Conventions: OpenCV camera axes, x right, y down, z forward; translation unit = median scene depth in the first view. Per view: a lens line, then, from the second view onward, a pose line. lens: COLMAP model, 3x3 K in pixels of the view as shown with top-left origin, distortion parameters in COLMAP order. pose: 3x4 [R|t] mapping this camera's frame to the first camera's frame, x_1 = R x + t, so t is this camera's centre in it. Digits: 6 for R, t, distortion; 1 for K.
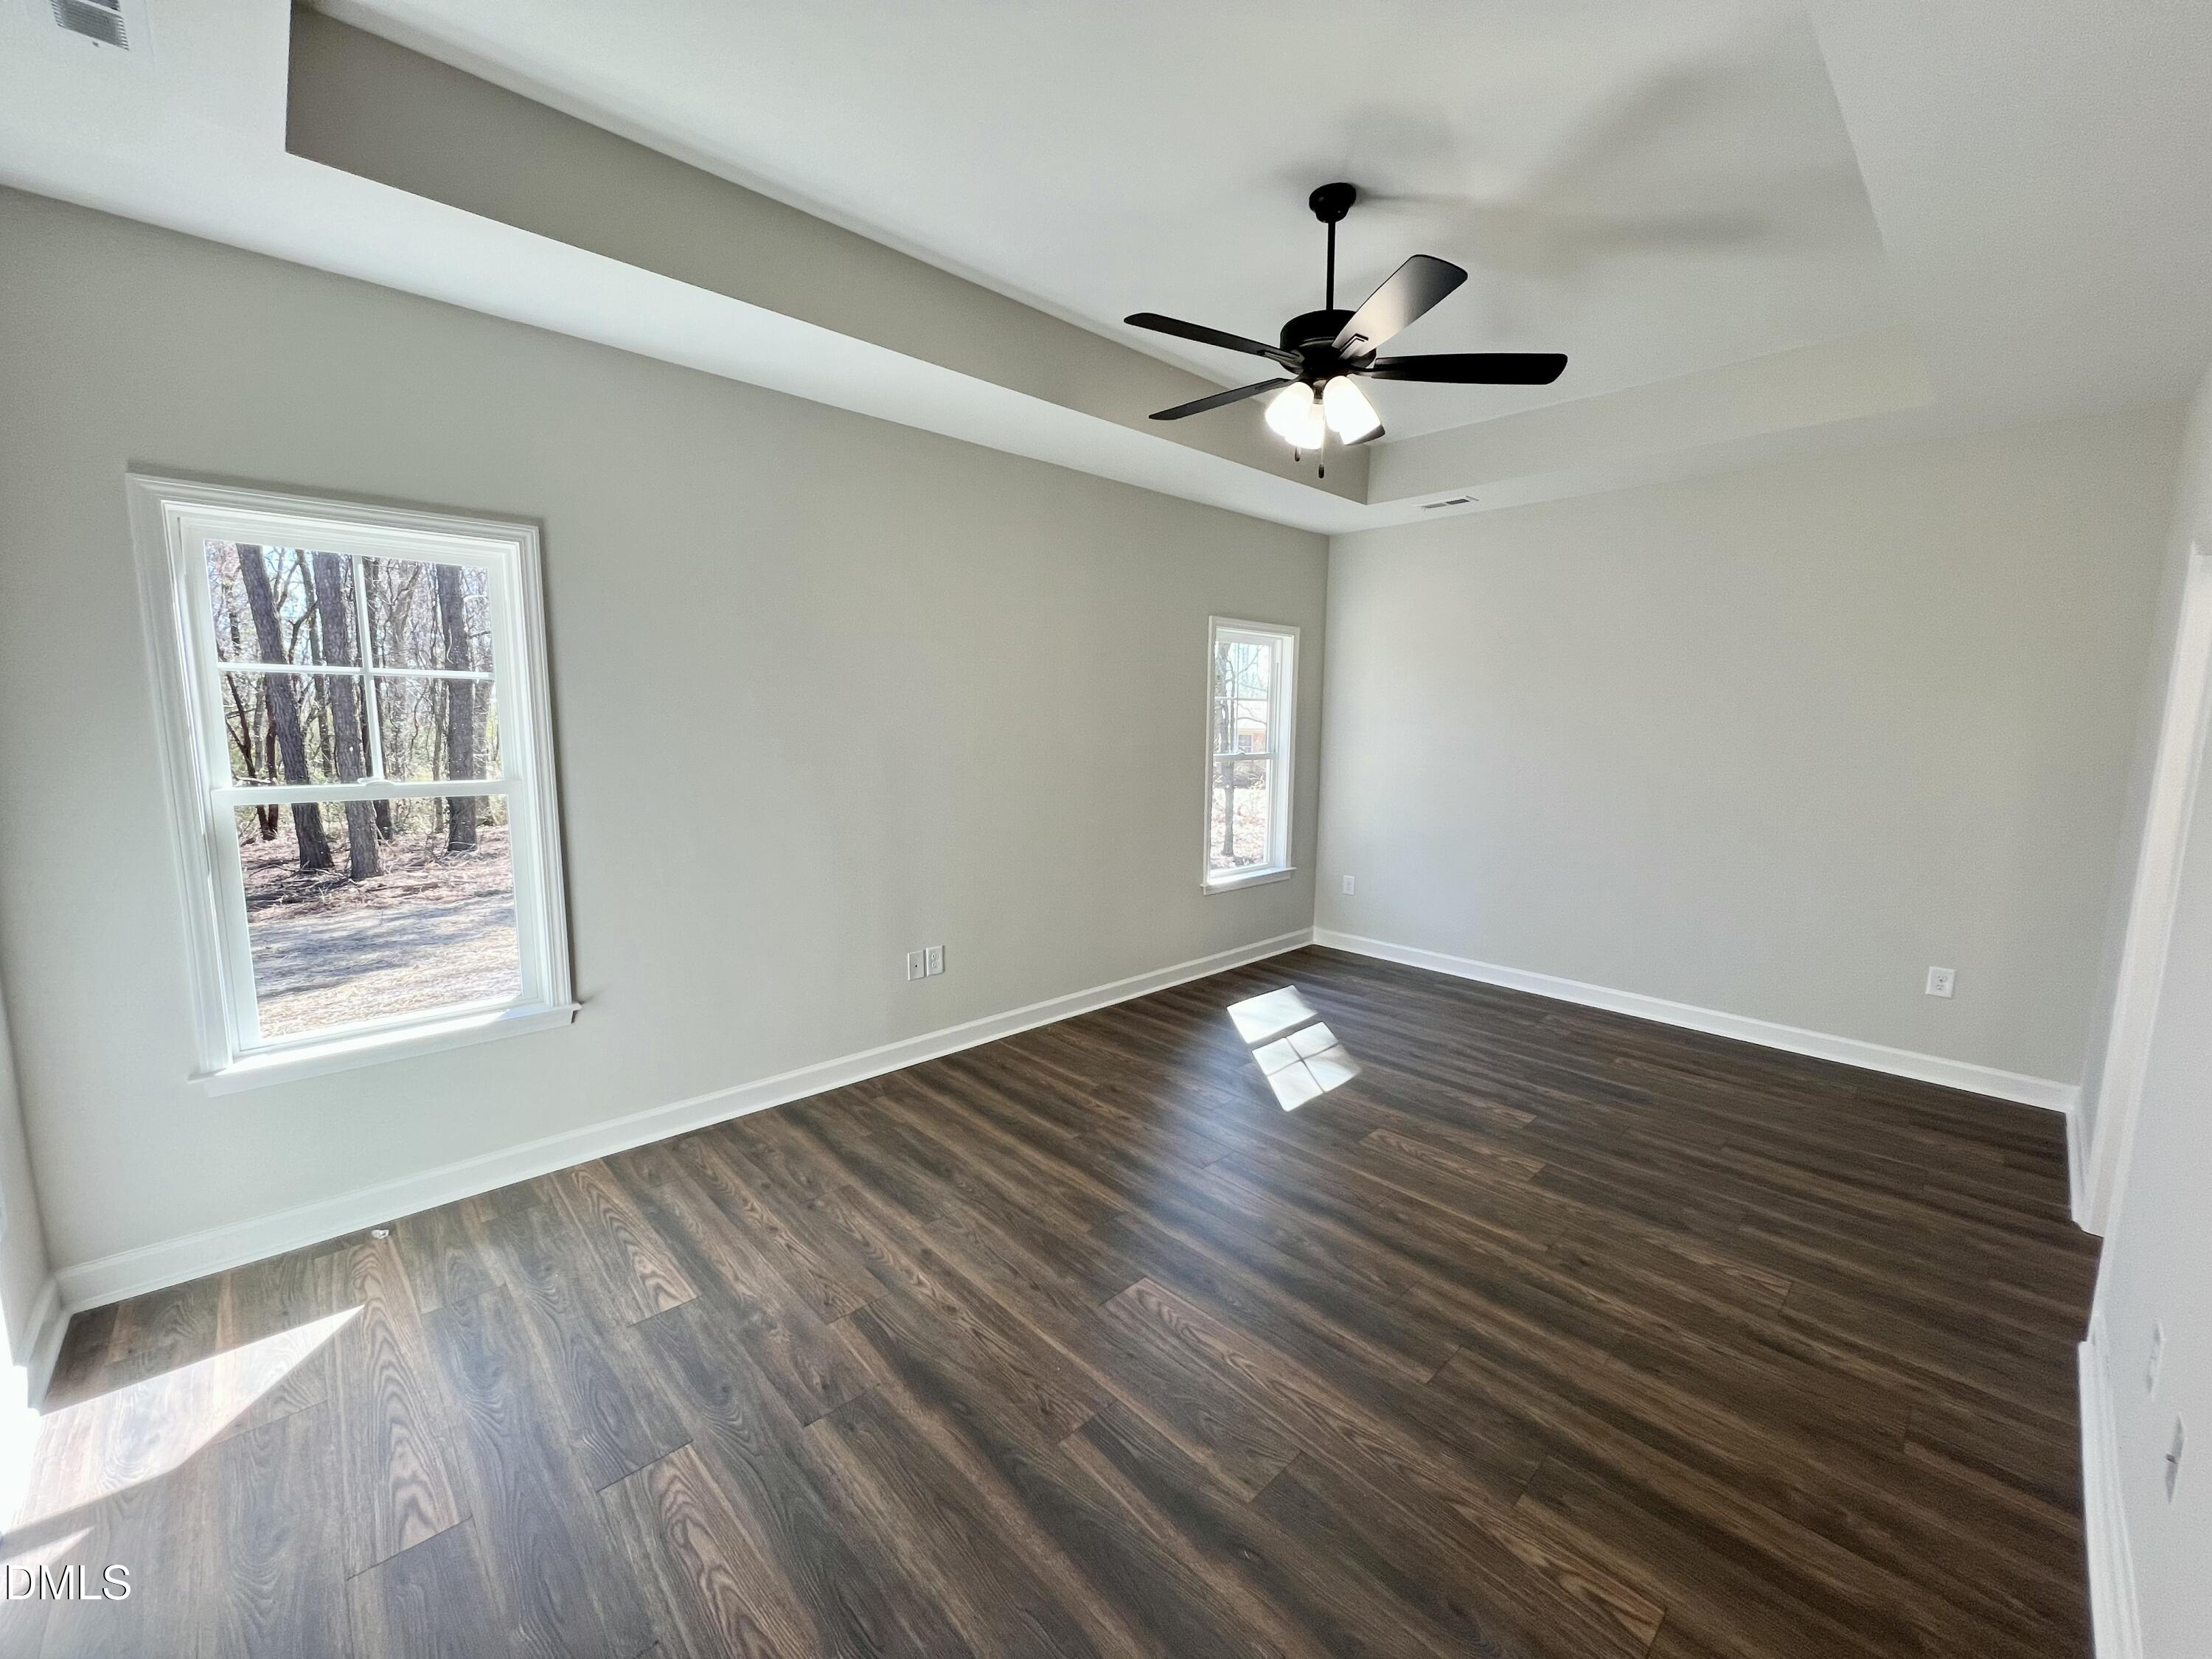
lens RADIAL K [[882.3, 0, 1103.2], [0, 882.3, 833.4], [0, 0, 1]] dist [-0.000335, -0.000386]
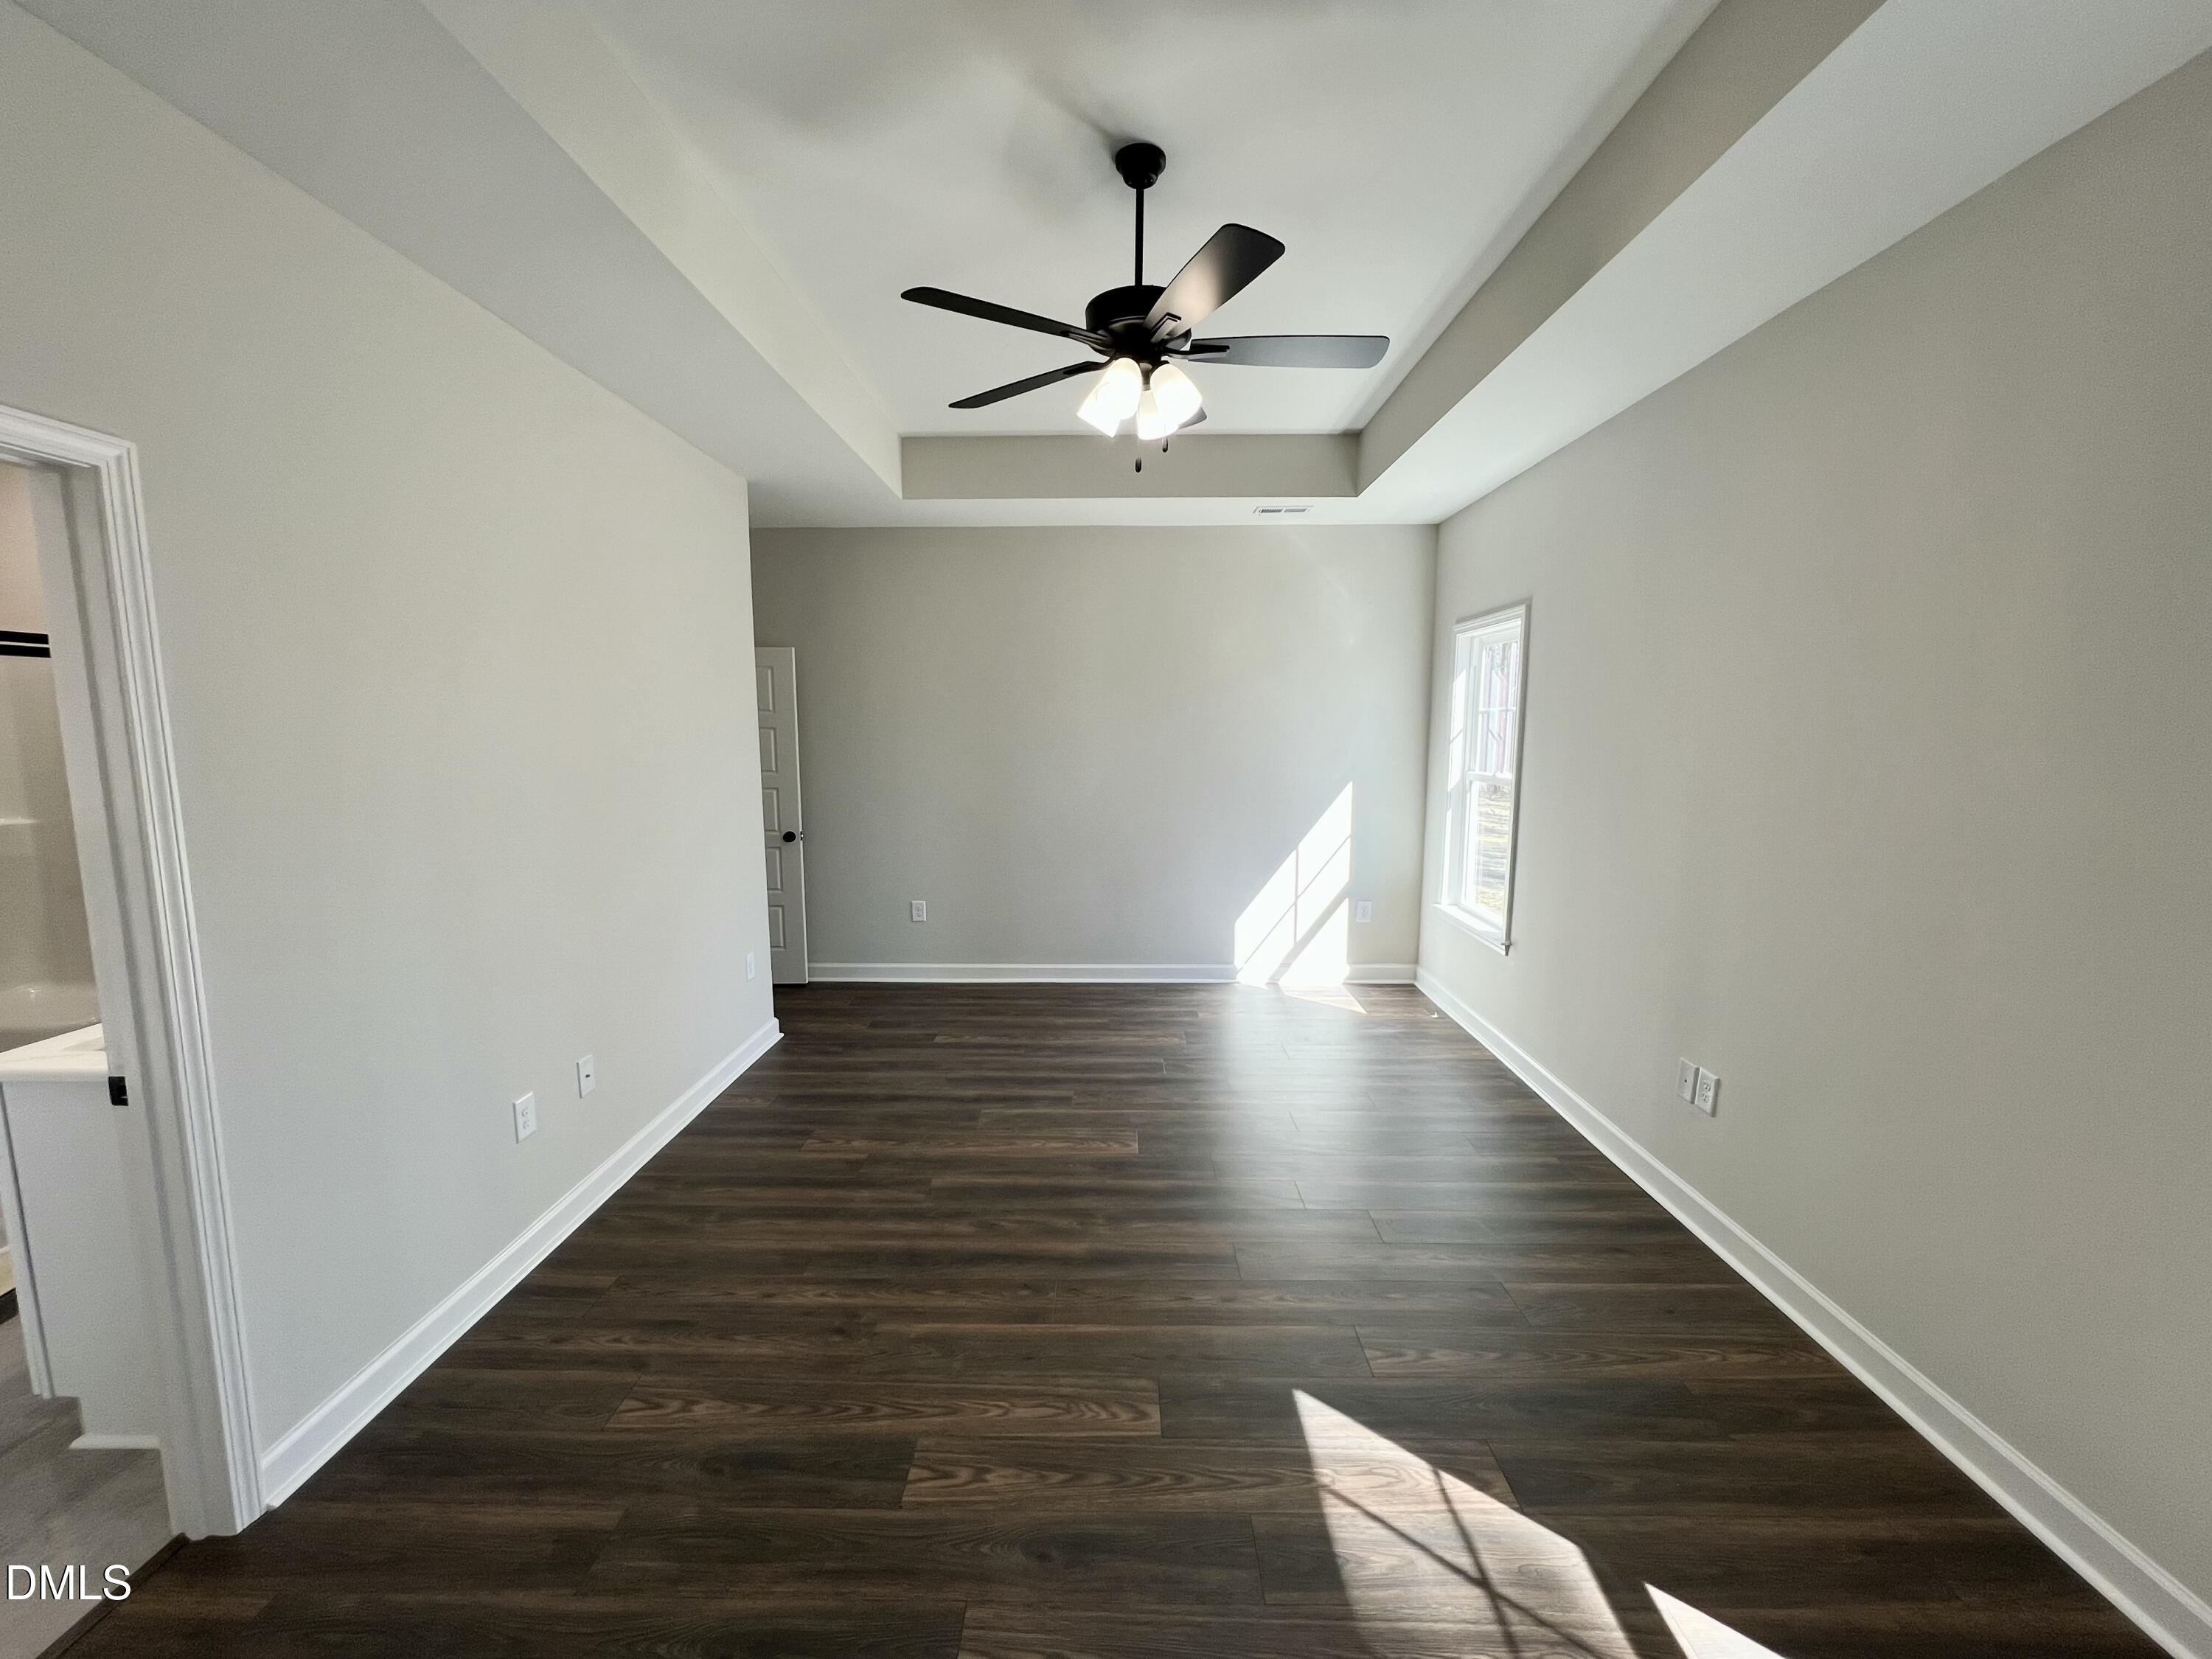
lens RADIAL K [[882.3, 0, 1103.2], [0, 882.3, 833.4], [0, 0, 1]] dist [-0.000335, -0.000386]
pose [[-0.698248, 0.077541, -0.711644, 0.976618], [-0.103051, 0.972874, 0.207115, -0.233294], [0.708399, 0.217953, -0.671317, 1.718733]]
